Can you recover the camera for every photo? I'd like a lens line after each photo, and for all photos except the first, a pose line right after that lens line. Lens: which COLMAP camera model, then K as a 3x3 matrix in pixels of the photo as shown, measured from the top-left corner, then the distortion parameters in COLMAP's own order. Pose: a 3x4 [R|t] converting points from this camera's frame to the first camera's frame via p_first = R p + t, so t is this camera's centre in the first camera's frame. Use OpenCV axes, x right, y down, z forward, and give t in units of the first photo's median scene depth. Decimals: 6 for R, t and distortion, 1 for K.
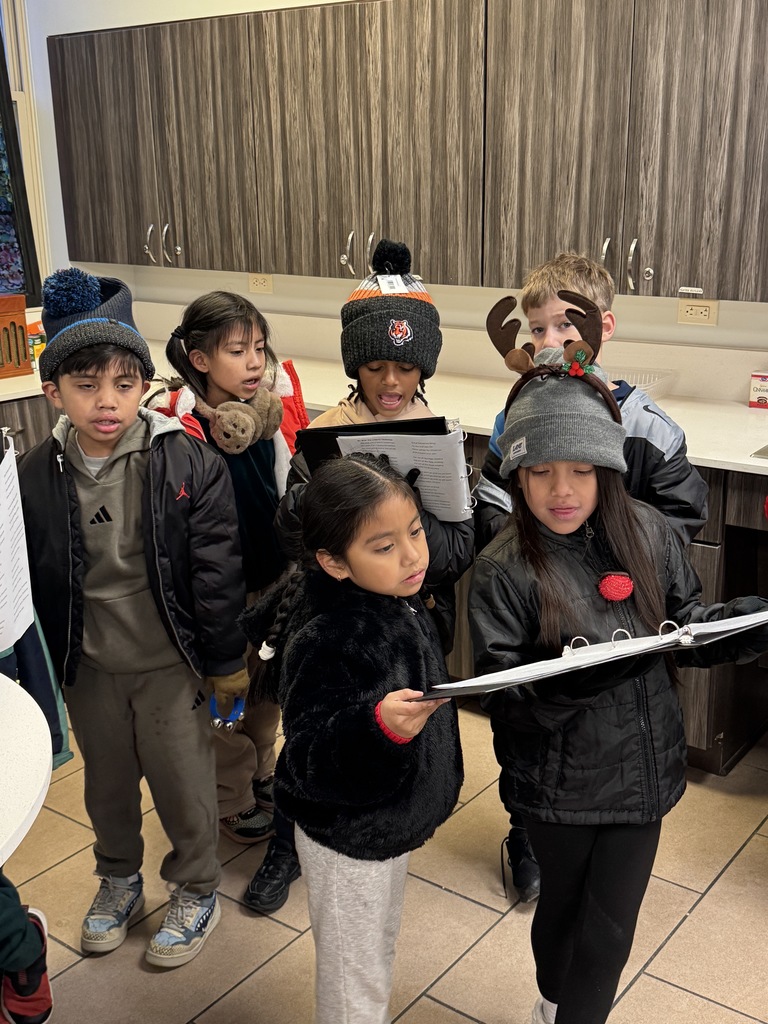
lens RADIAL K [[1163.9, 0, 388.4], [0, 1163.9, 509.2], [0, 0, 1]] dist [0.054923, 0.000000]
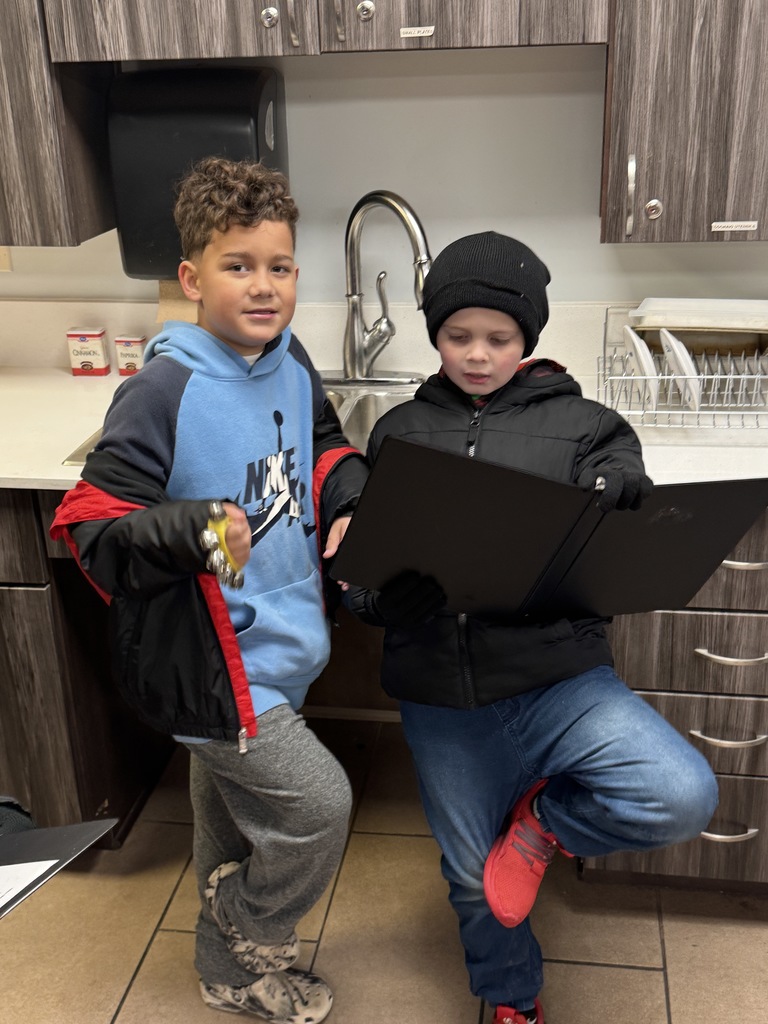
lens RADIAL K [[1163.9, 0, 384.6], [0, 1163.9, 521.0], [0, 0, 1]] dist [0.054923, 0.000000]
pose [[0.881165, -0.193690, 0.431314, 0.152965], [0.151523, 0.979809, 0.130443, -0.070239], [-0.447871, -0.049588, 0.892722, 0.231542]]
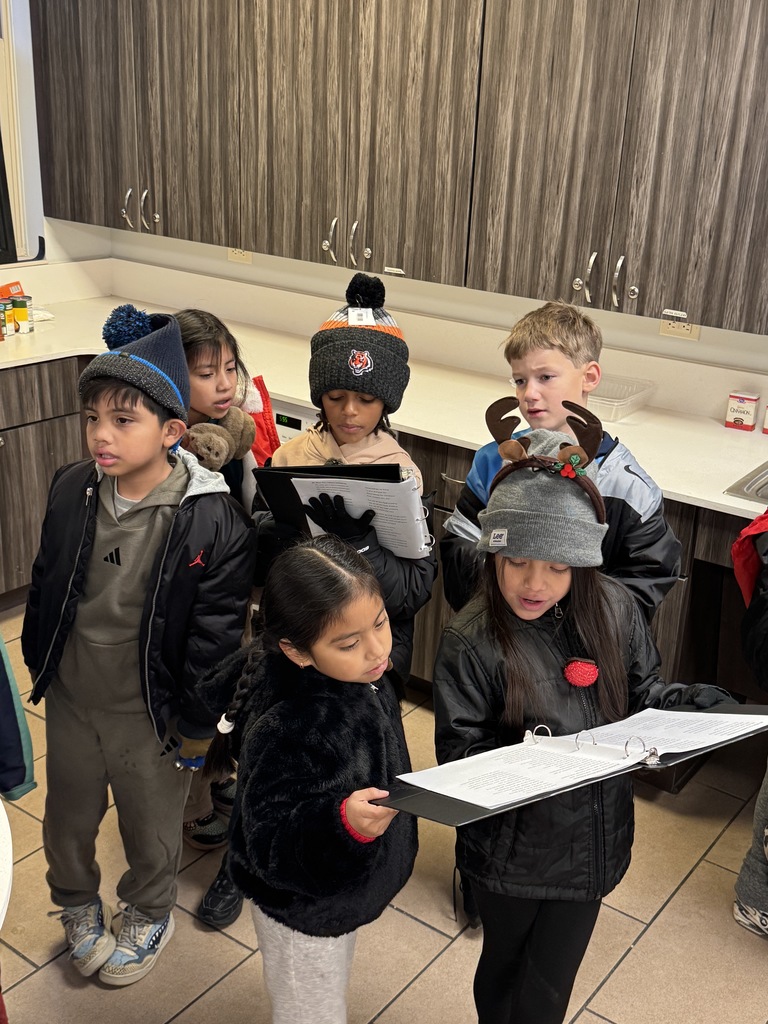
lens RADIAL K [[1163.9, 0, 377.8], [0, 1163.9, 508.2], [0, 0, 1]] dist [0.054923, 0.000000]
pose [[0.998628, 0.048566, 0.019567, -0.003925], [-0.049756, 0.996592, 0.065799, -0.077517], [-0.016305, -0.066682, 0.997641, 0.007204]]
